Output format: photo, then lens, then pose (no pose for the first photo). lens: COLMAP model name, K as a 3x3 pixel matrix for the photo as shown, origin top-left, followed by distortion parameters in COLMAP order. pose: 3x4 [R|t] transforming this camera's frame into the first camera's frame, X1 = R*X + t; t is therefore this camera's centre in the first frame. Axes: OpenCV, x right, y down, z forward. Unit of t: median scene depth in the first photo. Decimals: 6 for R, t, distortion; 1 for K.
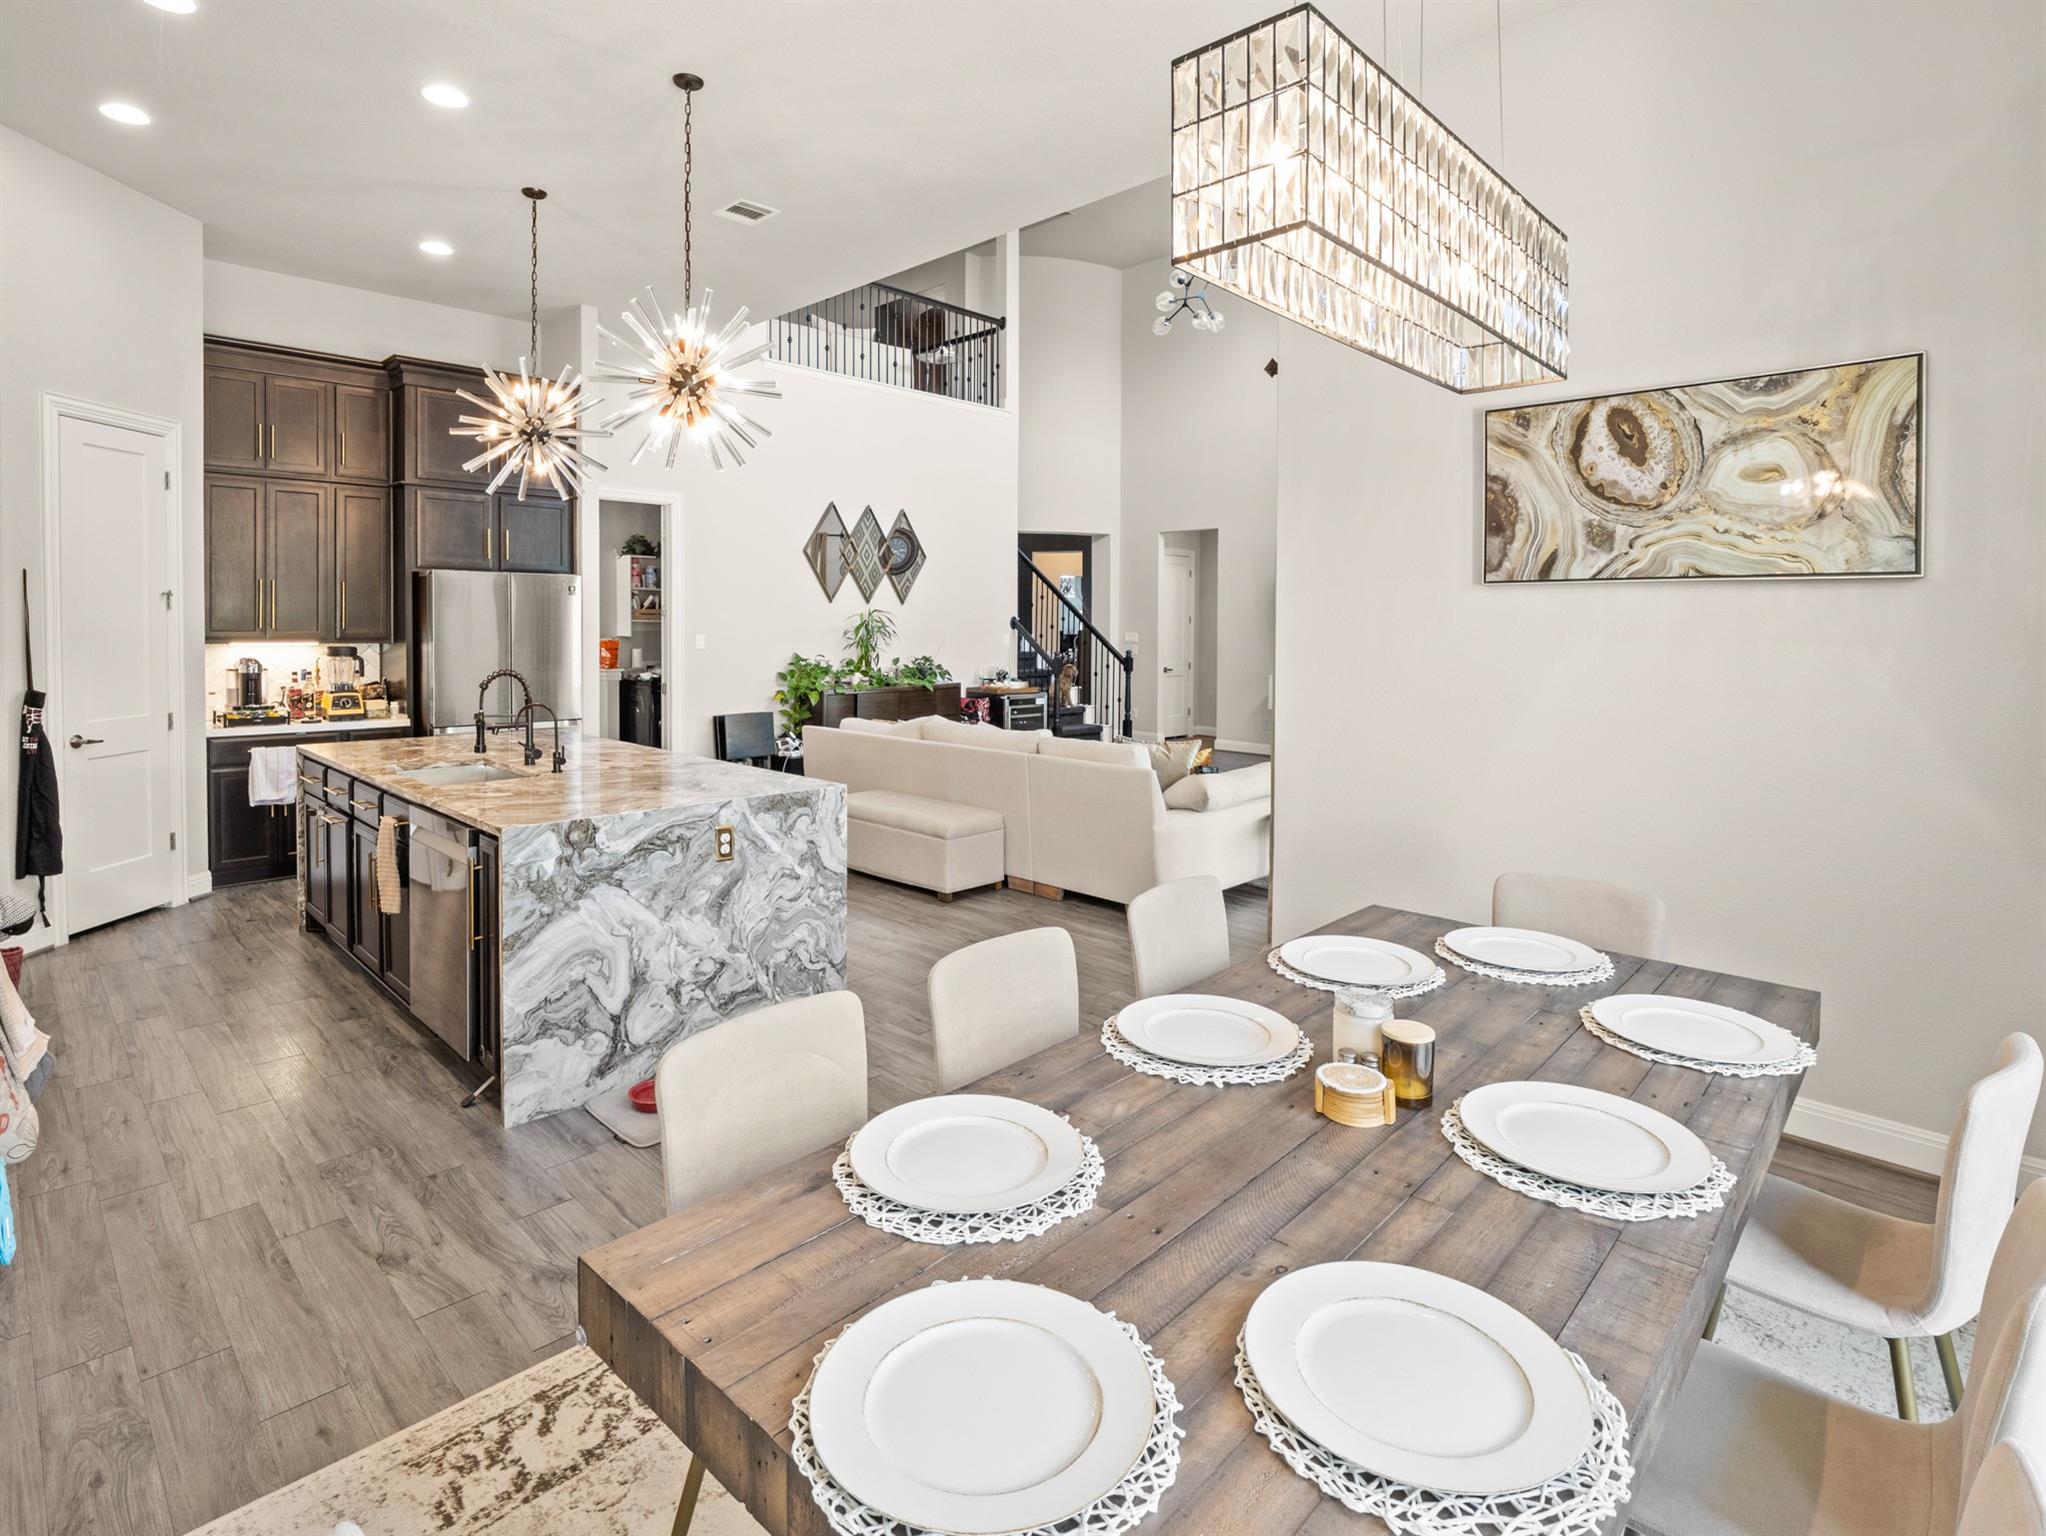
lens RADIAL K [[1020.2, 0, 1001.8], [0, 1020.2, 653.0], [0, 0, 1]] dist [-0.021723, -0.002022]
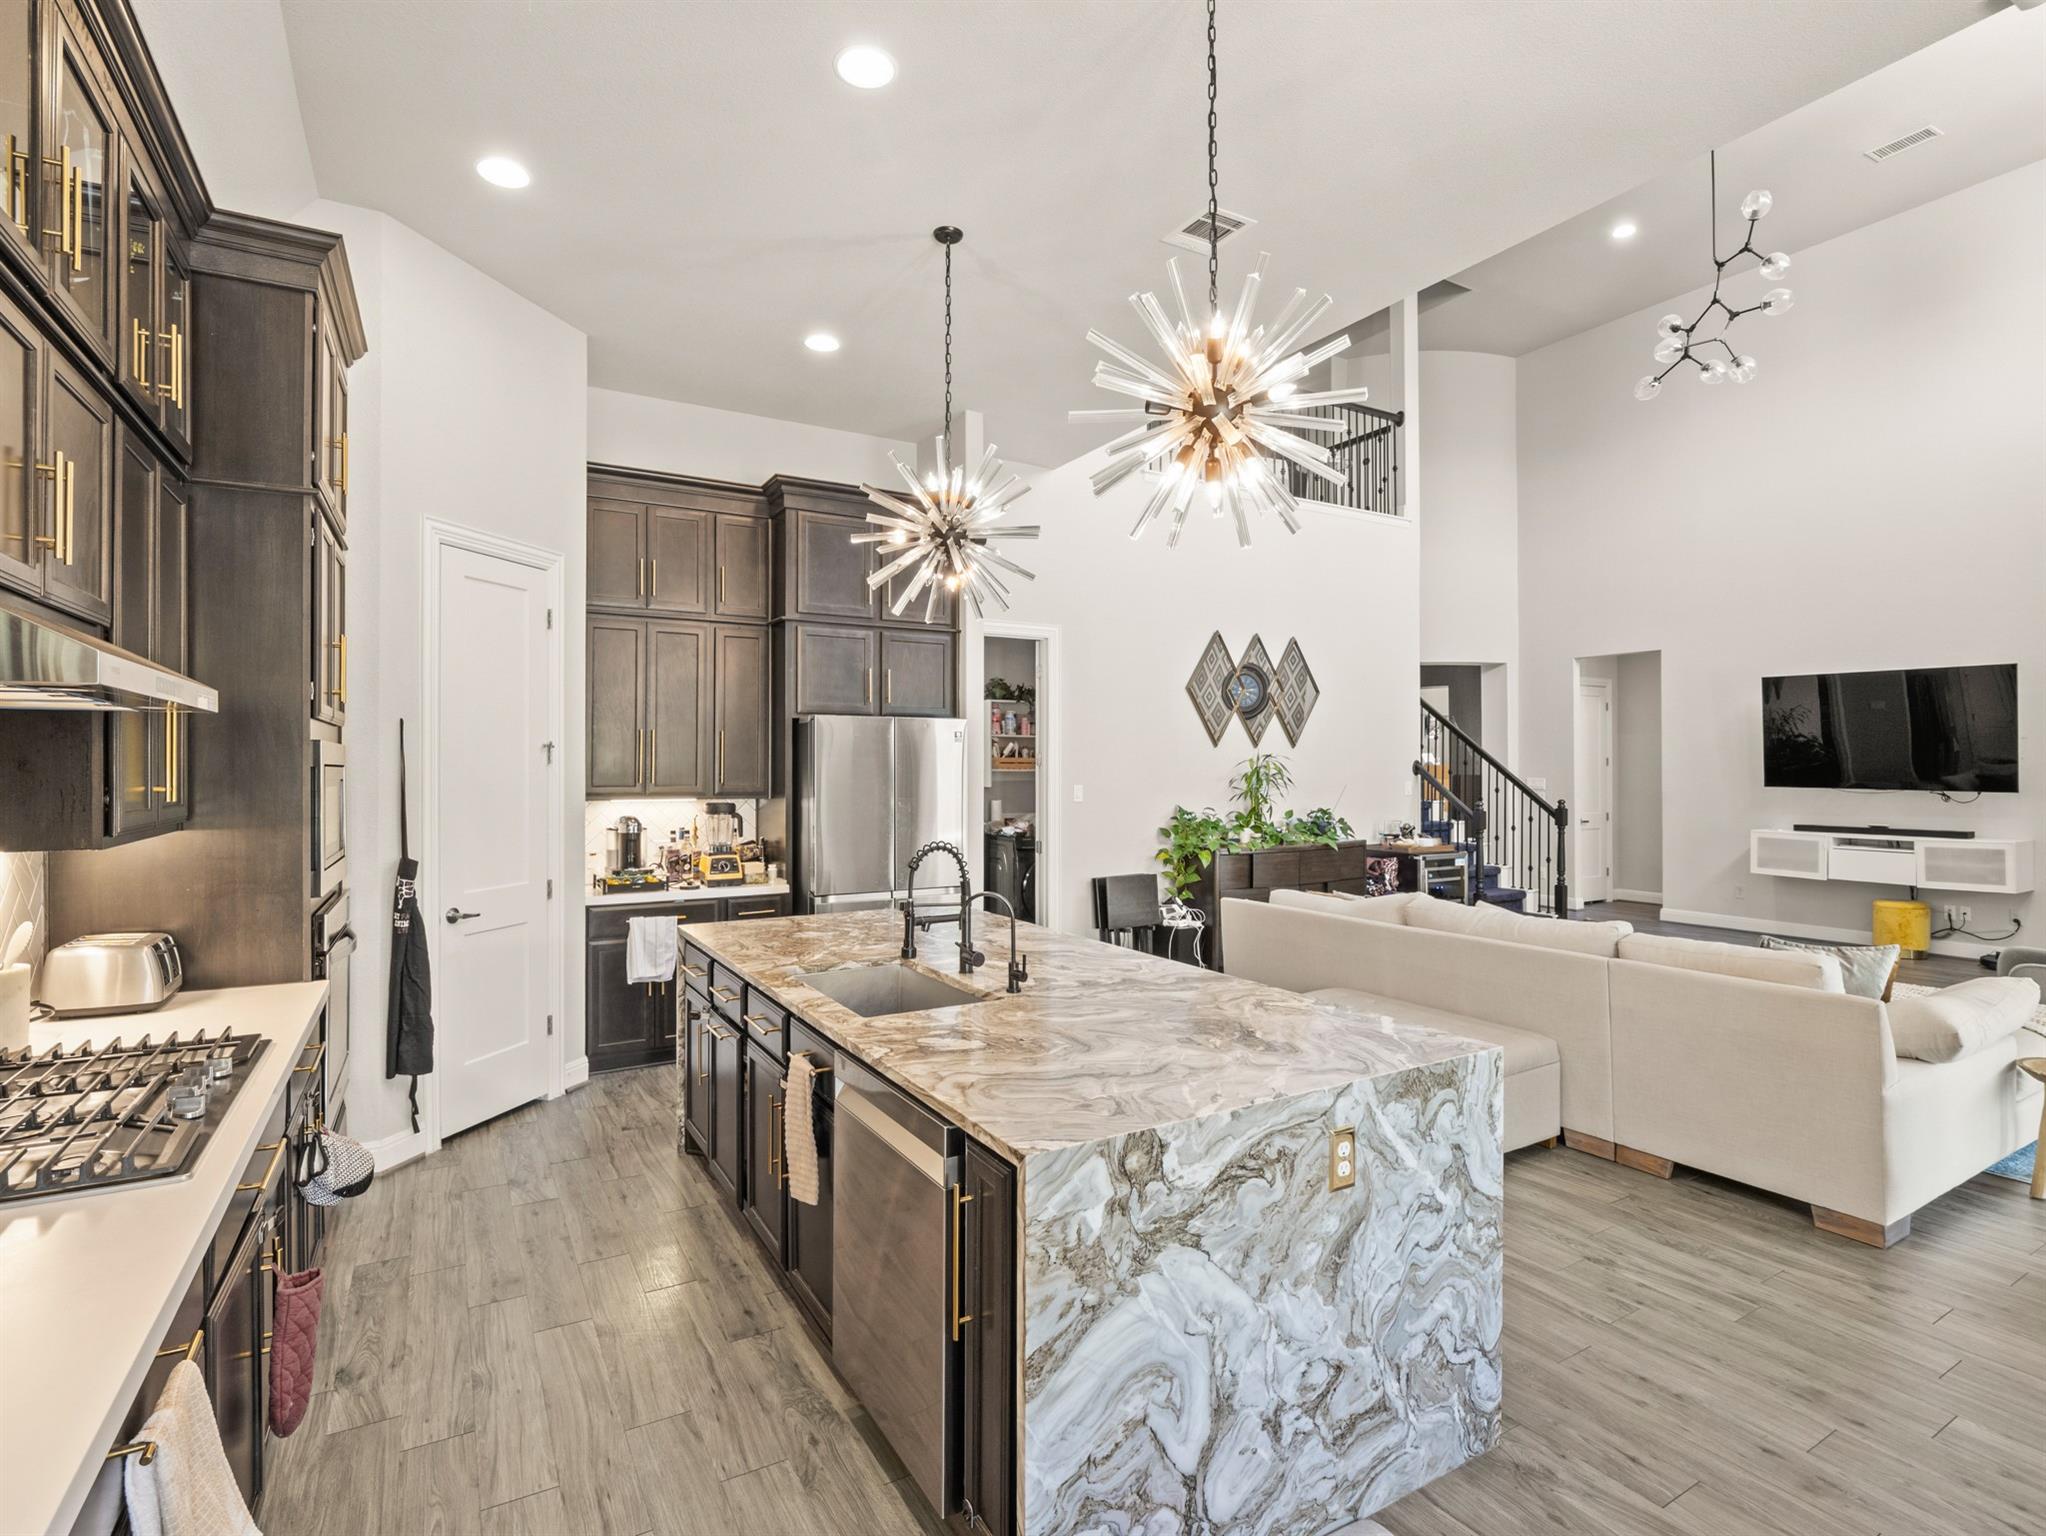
lens RADIAL K [[988.6, 0, 1024.3], [0, 988.6, 764.7], [0, 0, 1]] dist [-0.011741, -0.001172]
pose [[0.965987, -0.010367, -0.258381, -0.177522], [0.001872, 0.999450, -0.033101, -0.011474], [0.258582, 0.031492, 0.965476, 0.238200]]
